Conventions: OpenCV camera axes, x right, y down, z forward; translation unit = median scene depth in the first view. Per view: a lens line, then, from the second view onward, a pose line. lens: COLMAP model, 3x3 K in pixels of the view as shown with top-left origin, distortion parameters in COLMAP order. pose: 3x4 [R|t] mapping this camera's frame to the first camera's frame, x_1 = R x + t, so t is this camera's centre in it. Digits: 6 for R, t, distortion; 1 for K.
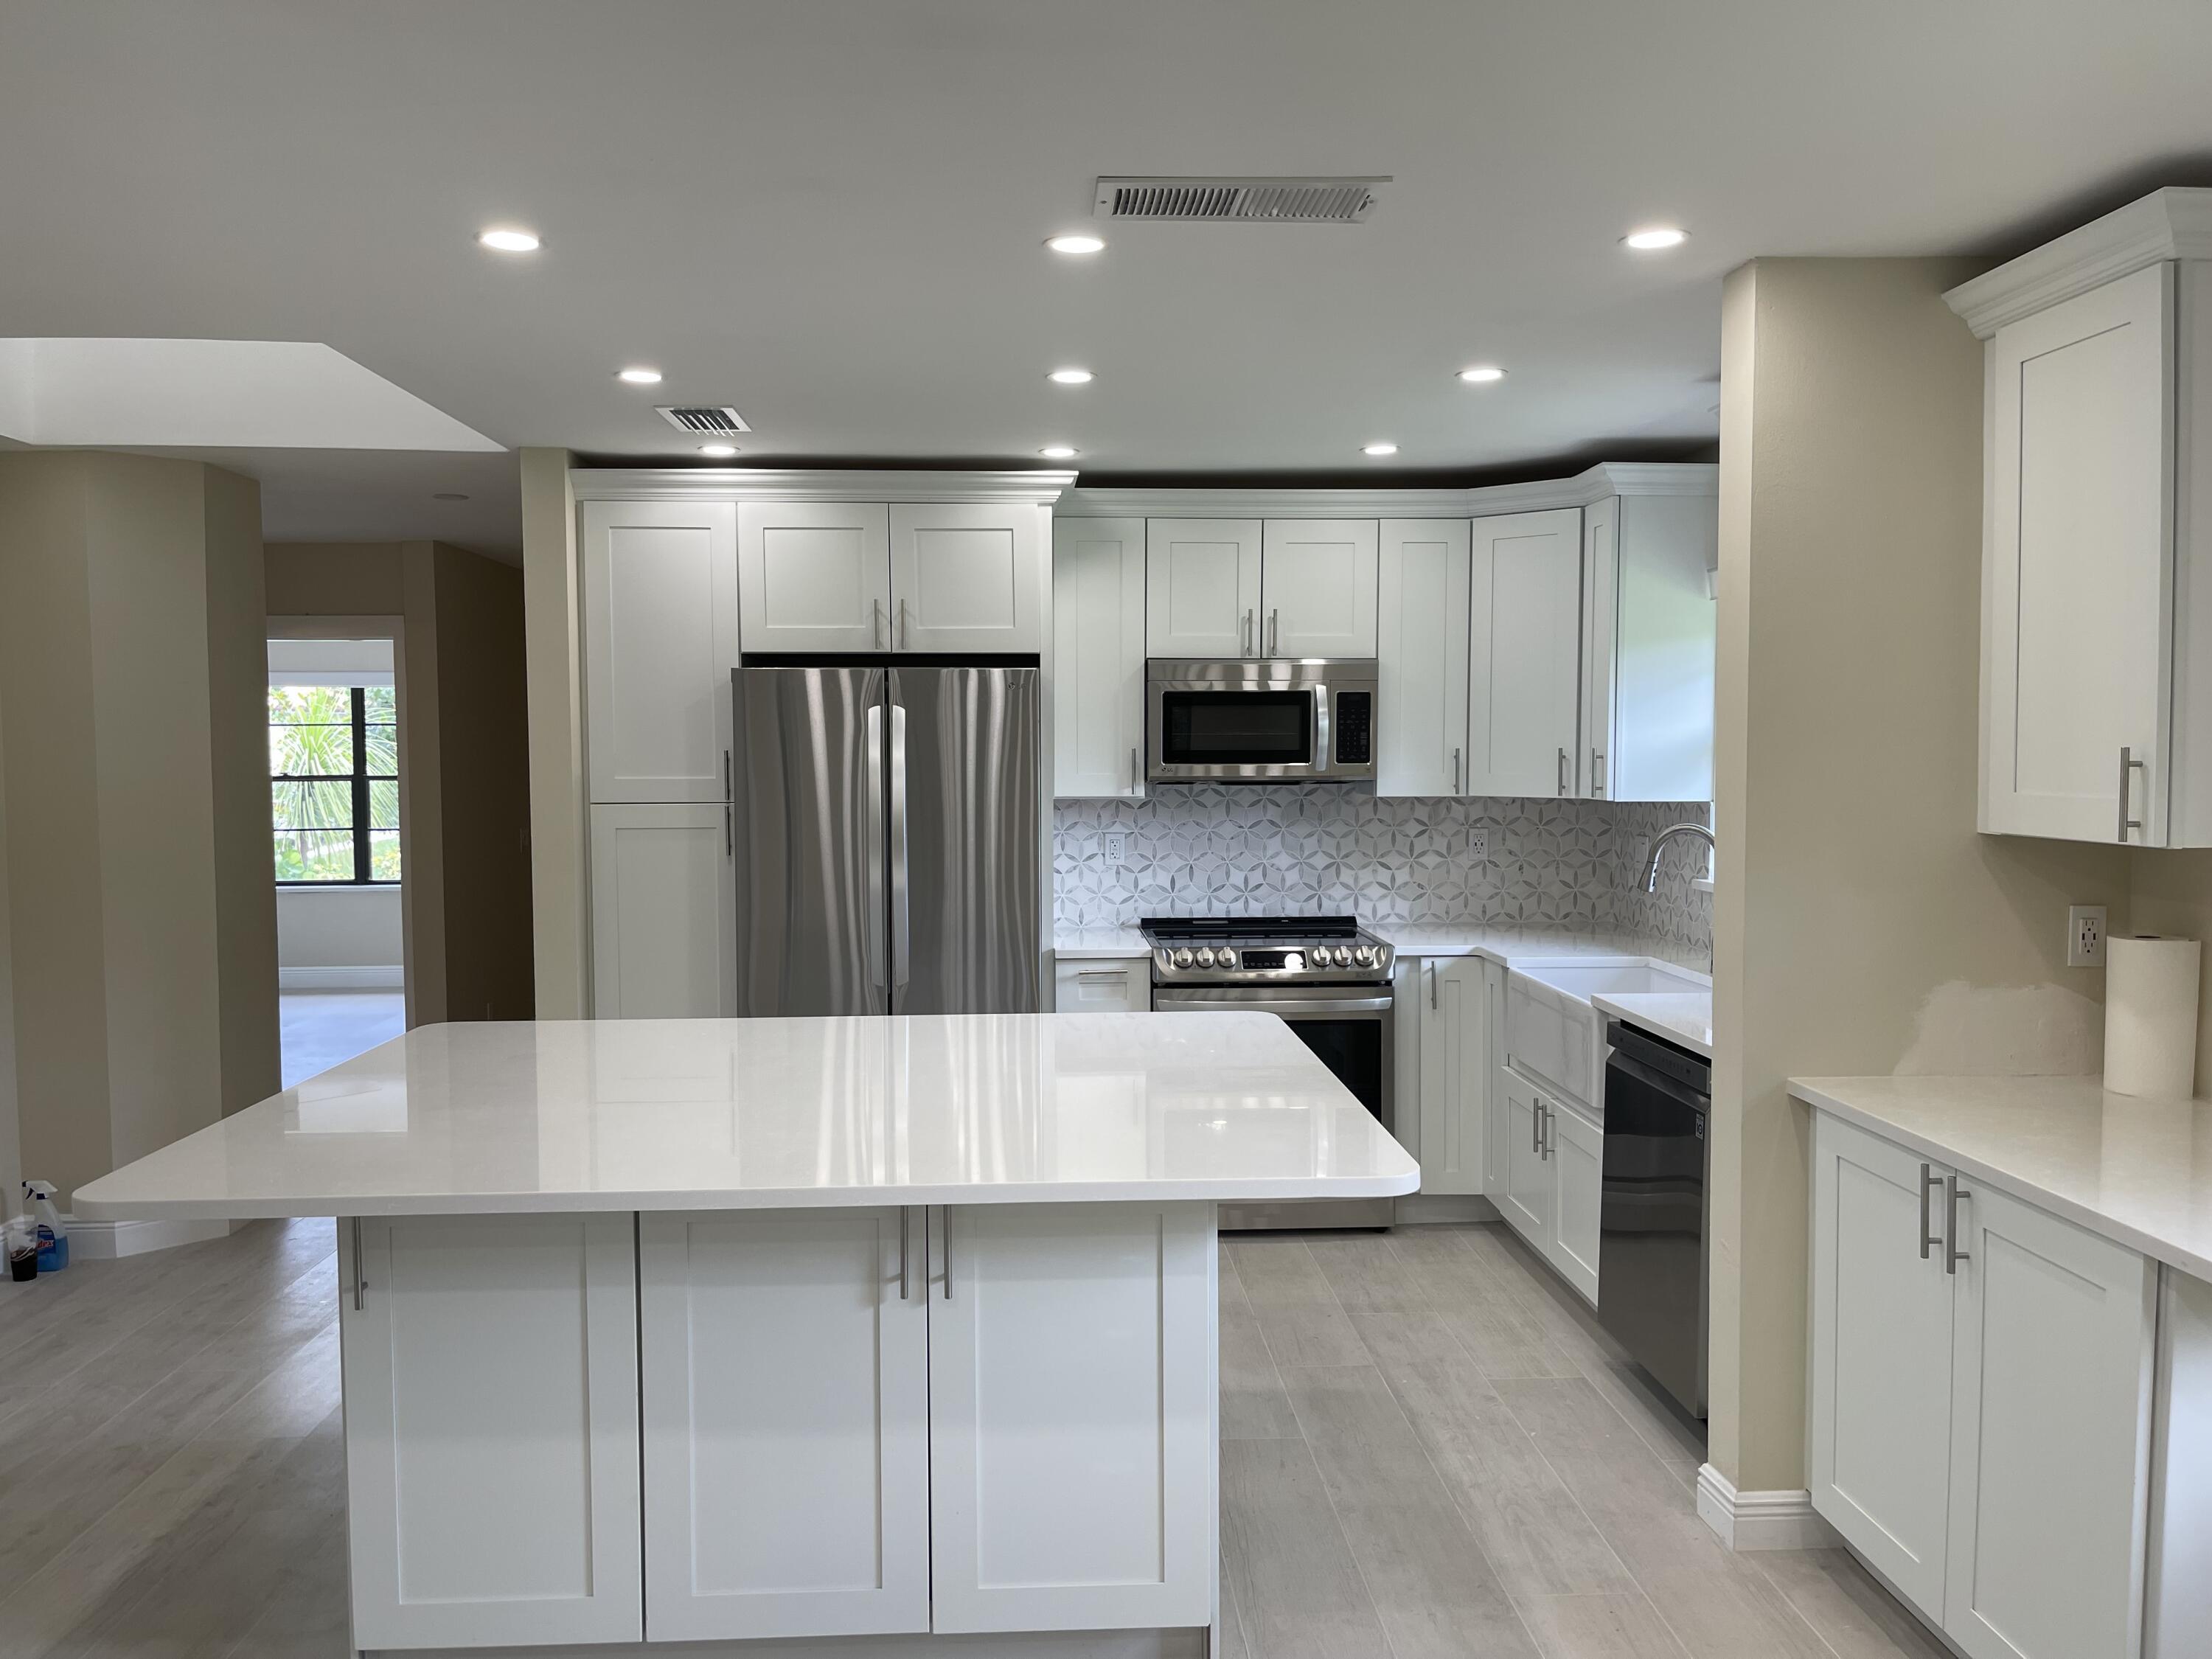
lens RADIAL K [[1668.7, 0, 1097.5], [0, 1668.7, 846.5], [0, 0, 1]] dist [0.068854, -0.097353]
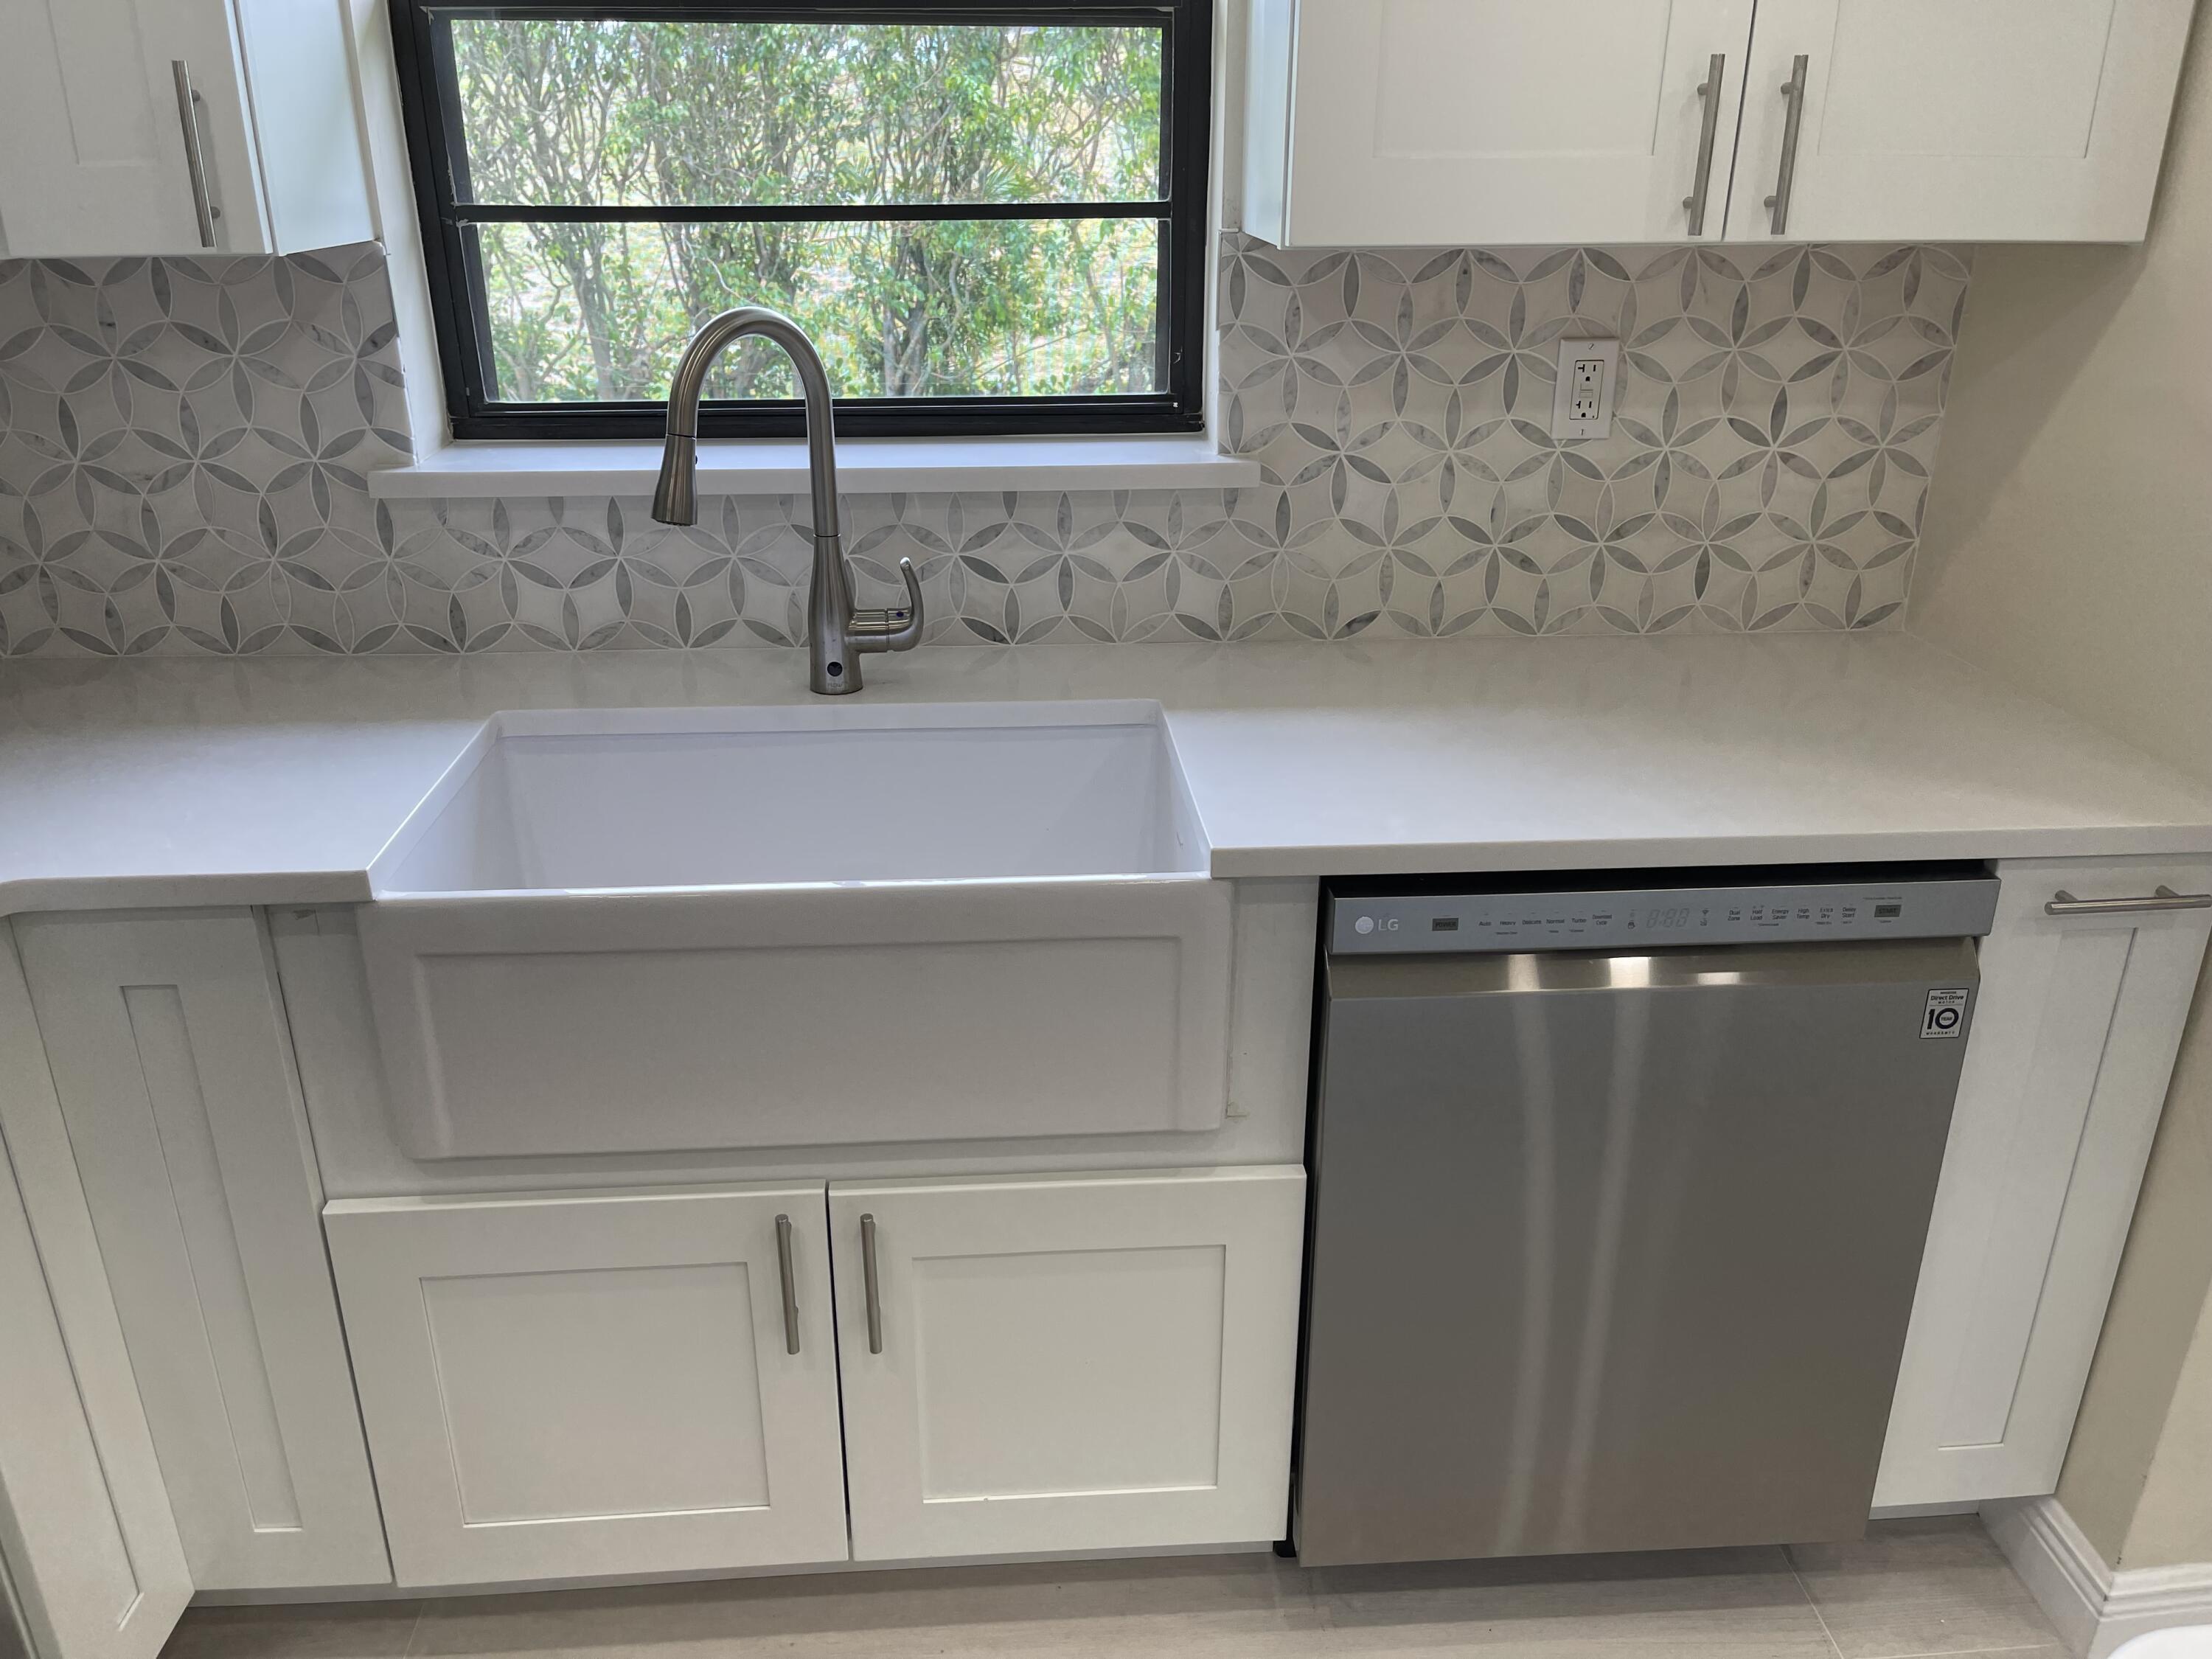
lens RADIAL K [[1668.7, 0, 1083.8], [0, 1668.7, 852.6], [0, 0, 1]] dist [0.068854, -0.097353]
pose [[-0.012823, -0.385080, 0.922794, -0.013499], [0.060481, 0.920881, 0.385123, -0.033563], [-0.998087, 0.060750, 0.011482, 0.796440]]
